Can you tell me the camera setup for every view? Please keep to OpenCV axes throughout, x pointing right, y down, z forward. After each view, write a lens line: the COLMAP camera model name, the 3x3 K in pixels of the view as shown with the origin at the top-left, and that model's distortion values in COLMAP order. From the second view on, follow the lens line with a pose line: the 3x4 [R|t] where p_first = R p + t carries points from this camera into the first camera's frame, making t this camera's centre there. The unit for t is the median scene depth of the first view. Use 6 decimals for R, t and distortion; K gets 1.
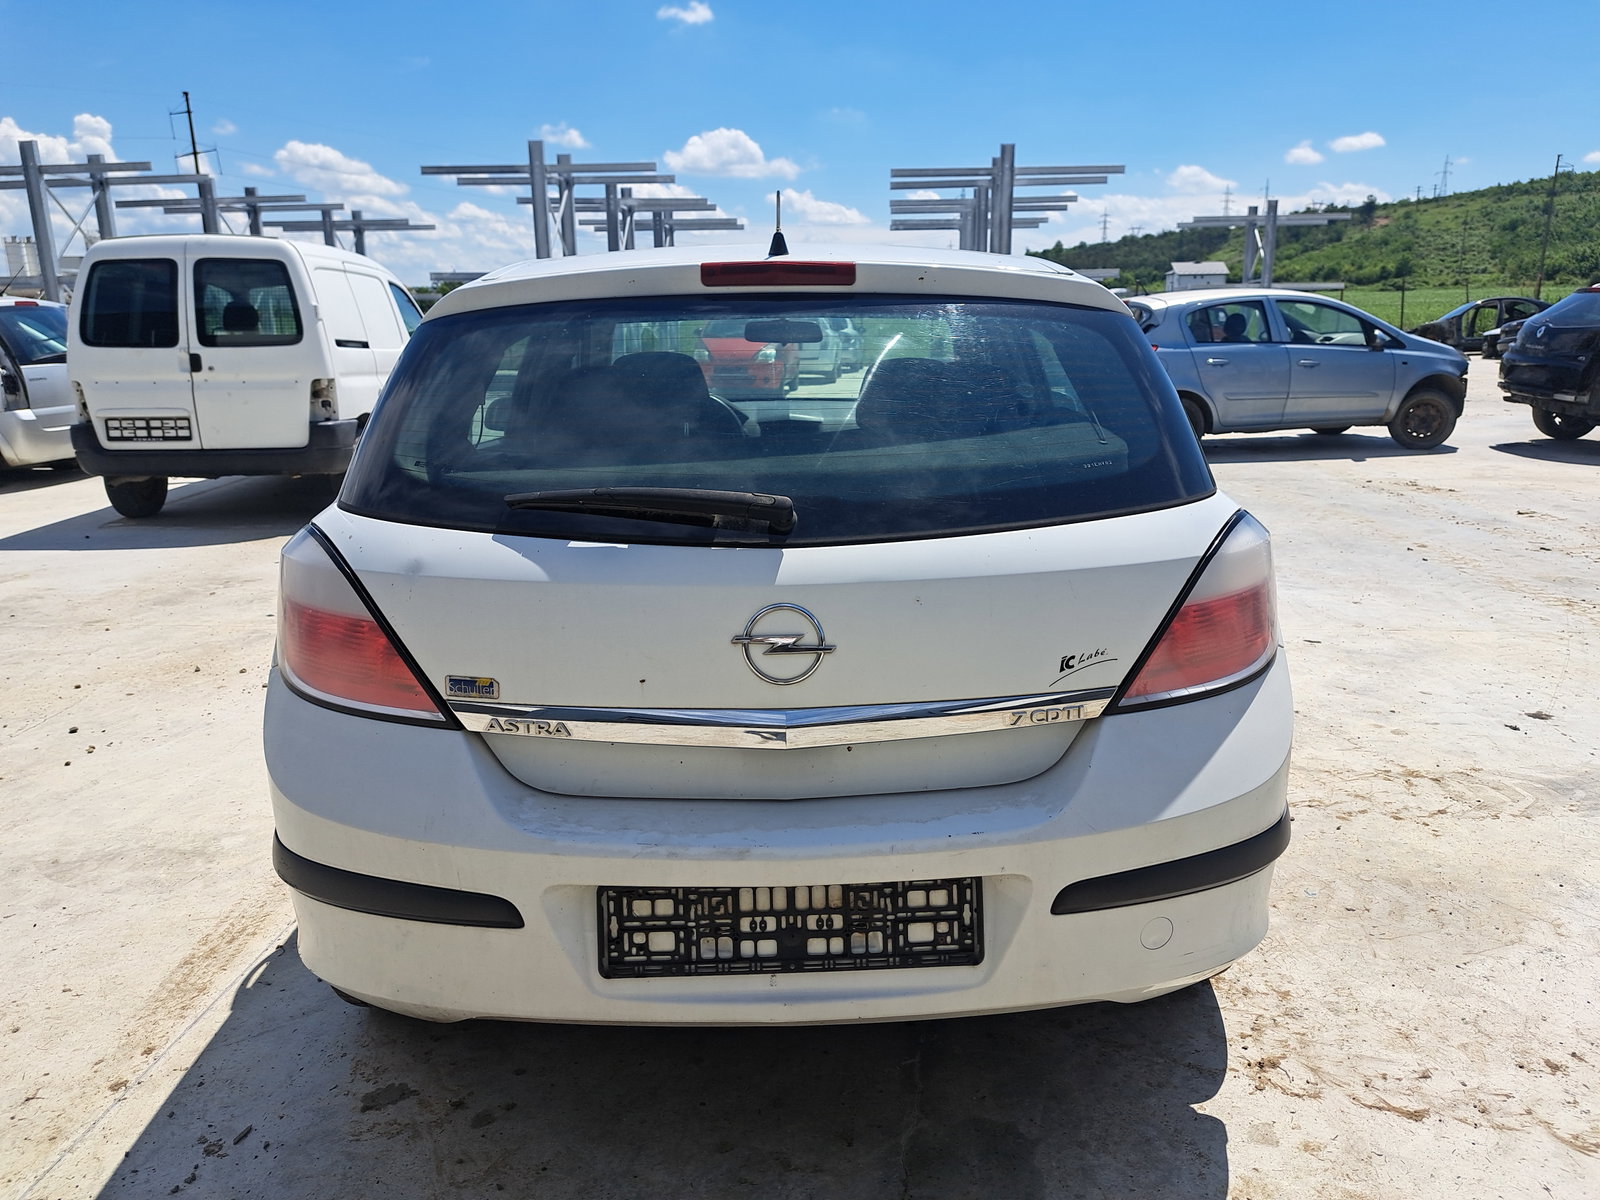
lens RADIAL K [[1167.8, 0, 820.3], [0, 1167.8, 604.7], [0, 0, 1]] dist [0.010126, -0.001385]
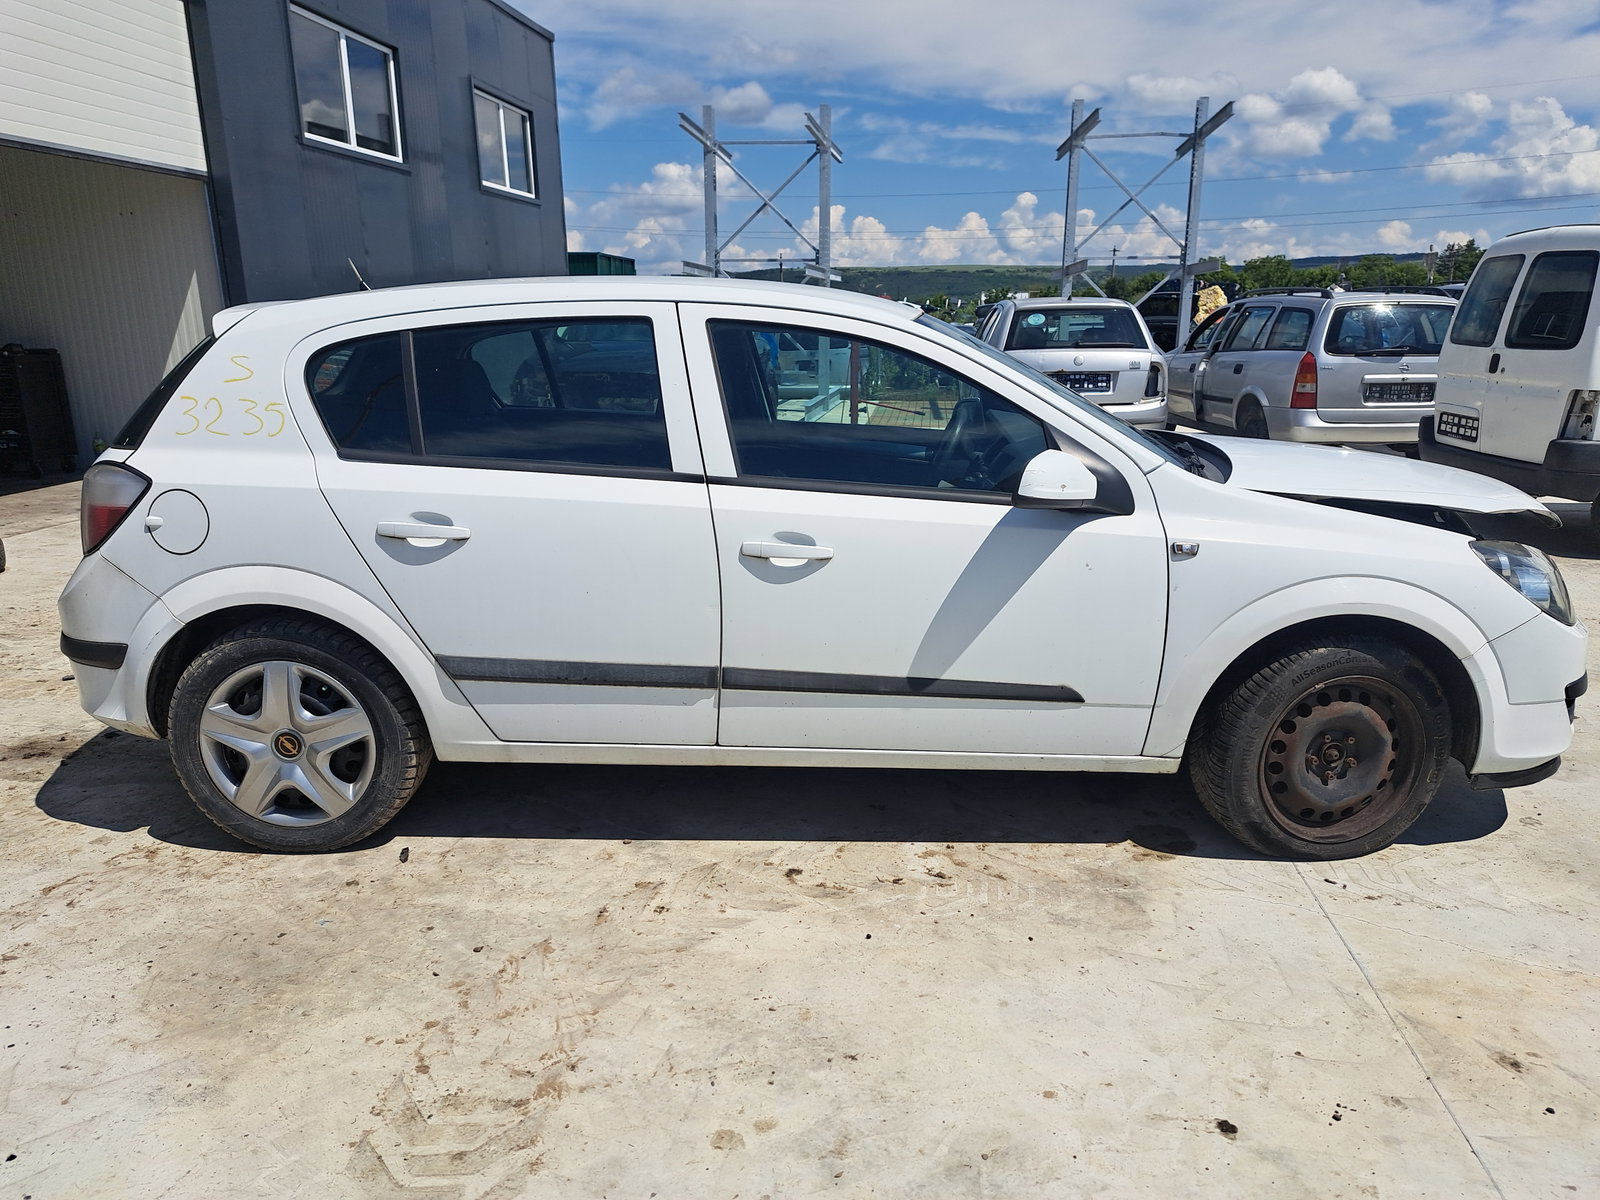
lens RADIAL K [[1167.8, 0, 820.3], [0, 1167.8, 604.7], [0, 0, 1]] dist [0.010126, -0.001385]
pose [[-0.053685, 0.252791, -0.966030, 1.177918], [-0.237049, 0.936544, 0.258249, -0.335933], [0.970013, 0.242861, 0.009646, 1.211379]]
